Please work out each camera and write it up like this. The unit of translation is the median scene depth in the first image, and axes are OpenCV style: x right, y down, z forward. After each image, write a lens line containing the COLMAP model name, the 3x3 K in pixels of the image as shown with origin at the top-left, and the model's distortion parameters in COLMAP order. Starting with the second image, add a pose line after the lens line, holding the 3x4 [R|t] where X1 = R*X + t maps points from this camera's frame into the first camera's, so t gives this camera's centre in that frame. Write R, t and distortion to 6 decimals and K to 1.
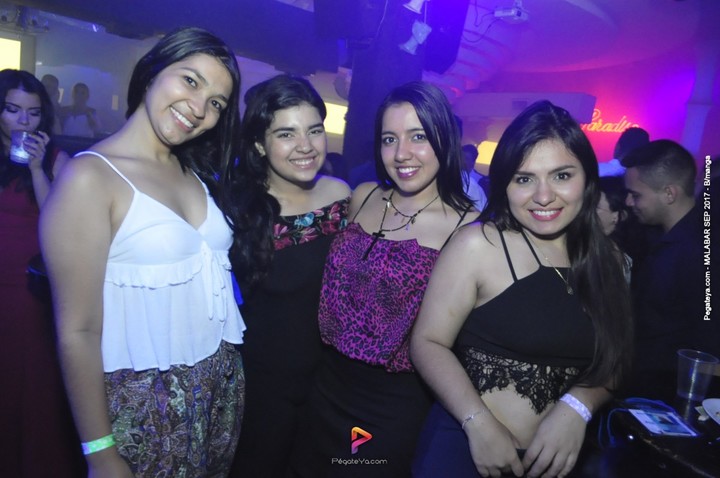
lens RADIAL K [[563.6, 0, 358.5], [0, 563.6, 241.9], [0, 0, 1]] dist [-0.002871, 0.001295]
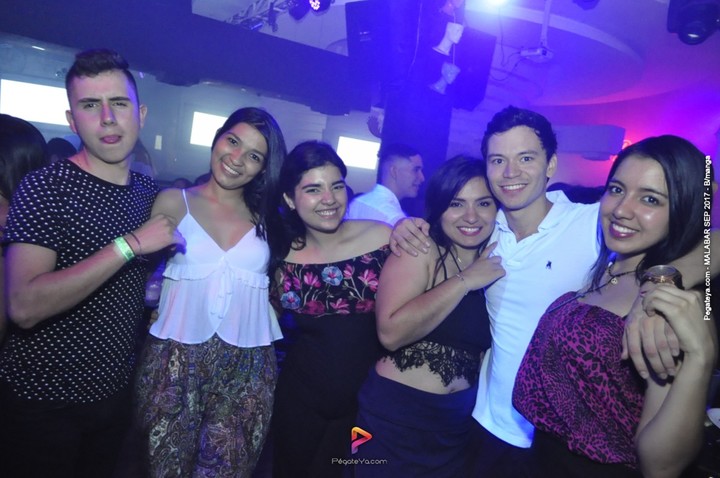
lens RADIAL K [[563.6, 0, 358.5], [0, 563.6, 241.9], [0, 0, 1]] dist [-0.002871, 0.001295]
pose [[0.994976, -0.000692, -0.100108, 0.223436], [-0.005379, 0.998162, -0.060359, 0.052125], [0.099966, 0.060595, 0.993144, -0.252806]]
